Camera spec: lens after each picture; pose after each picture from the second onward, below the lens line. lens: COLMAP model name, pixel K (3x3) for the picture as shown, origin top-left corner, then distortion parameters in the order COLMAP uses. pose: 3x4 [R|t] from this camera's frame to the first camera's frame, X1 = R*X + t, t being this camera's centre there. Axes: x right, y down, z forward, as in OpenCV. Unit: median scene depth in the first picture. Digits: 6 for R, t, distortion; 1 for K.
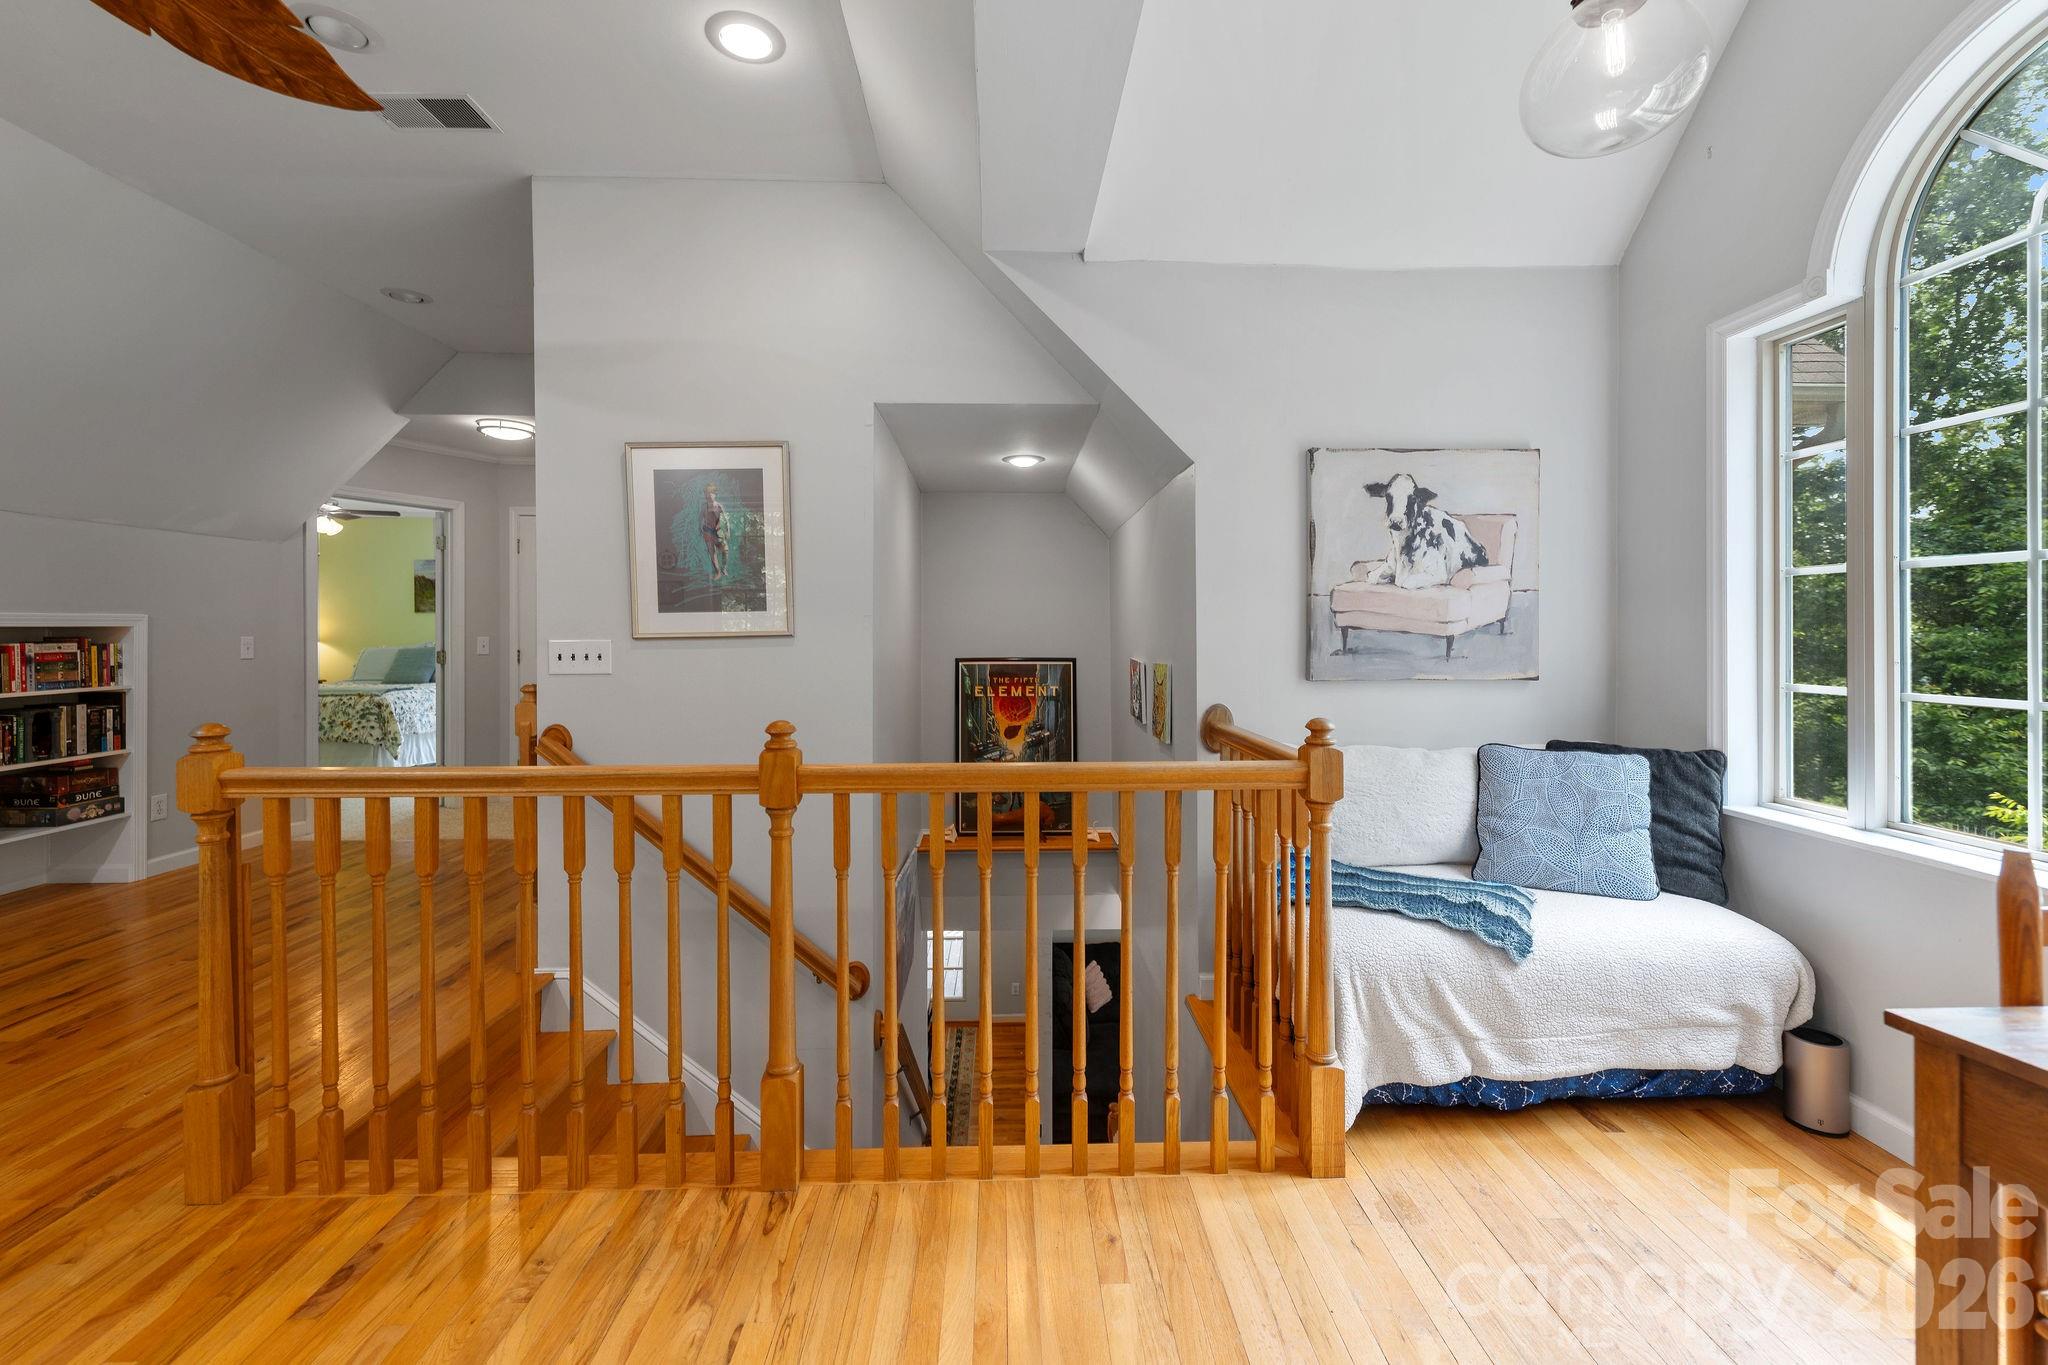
lens RADIAL K [[828.8, 0, 1033.7], [0, 828.8, 634.5], [0, 0, 1]] dist [0.004864, -0.002986]
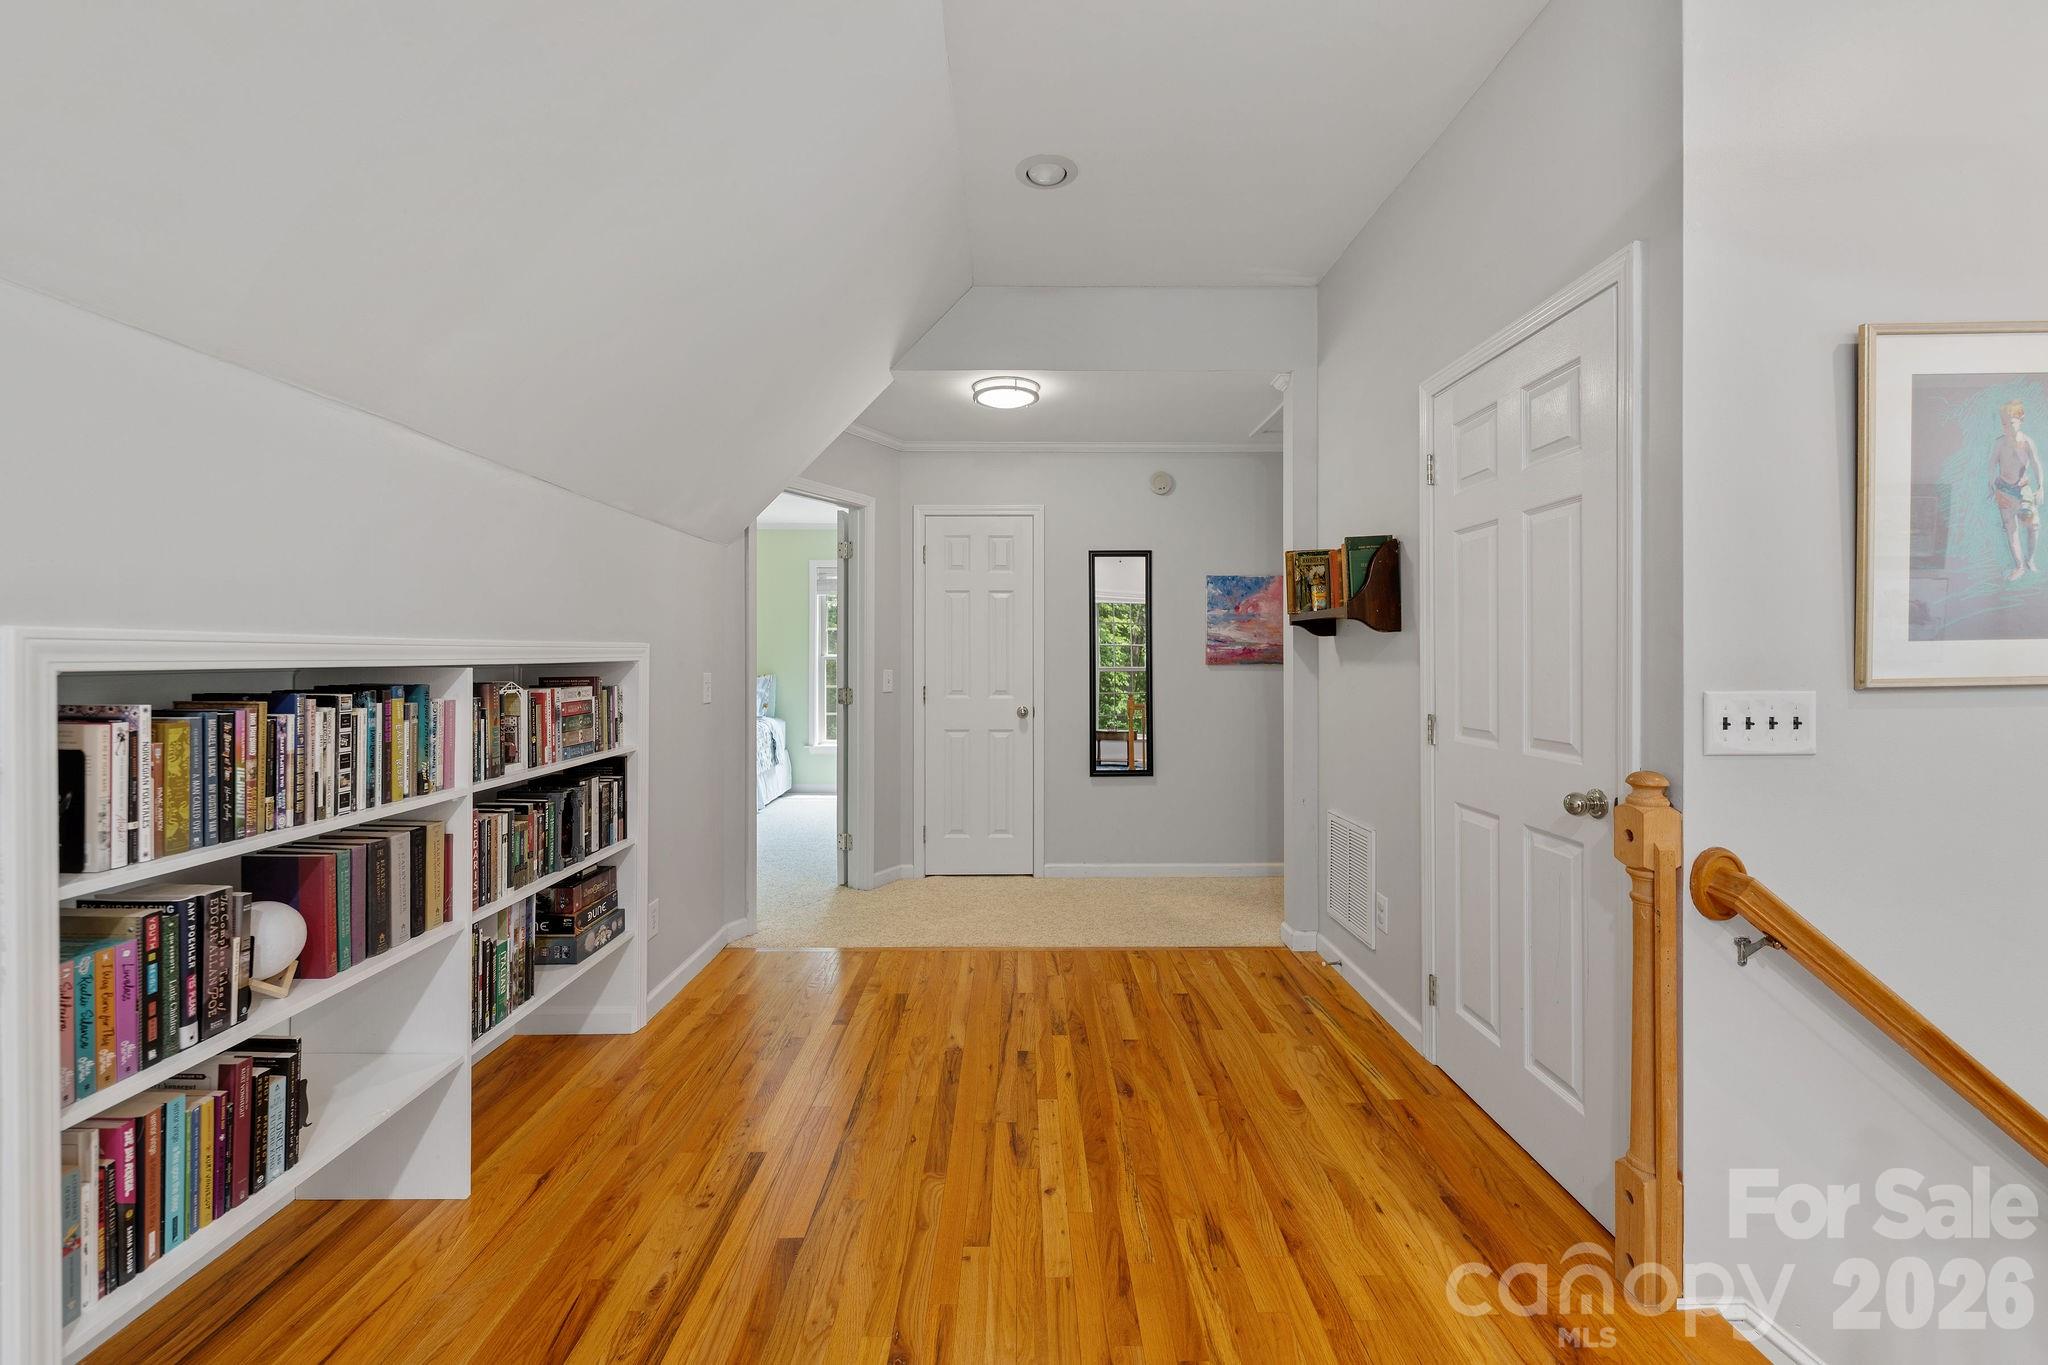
lens RADIAL K [[828.8, 0, 1010.5], [0, 828.8, 650.5], [0, 0, 1]] dist [0.004864, -0.002986]
pose [[0.999041, -0.001620, -0.043745, -0.768483], [0.001169, 0.999946, -0.010328, -0.011546], [0.043760, 0.010266, 0.998989, 0.332484]]
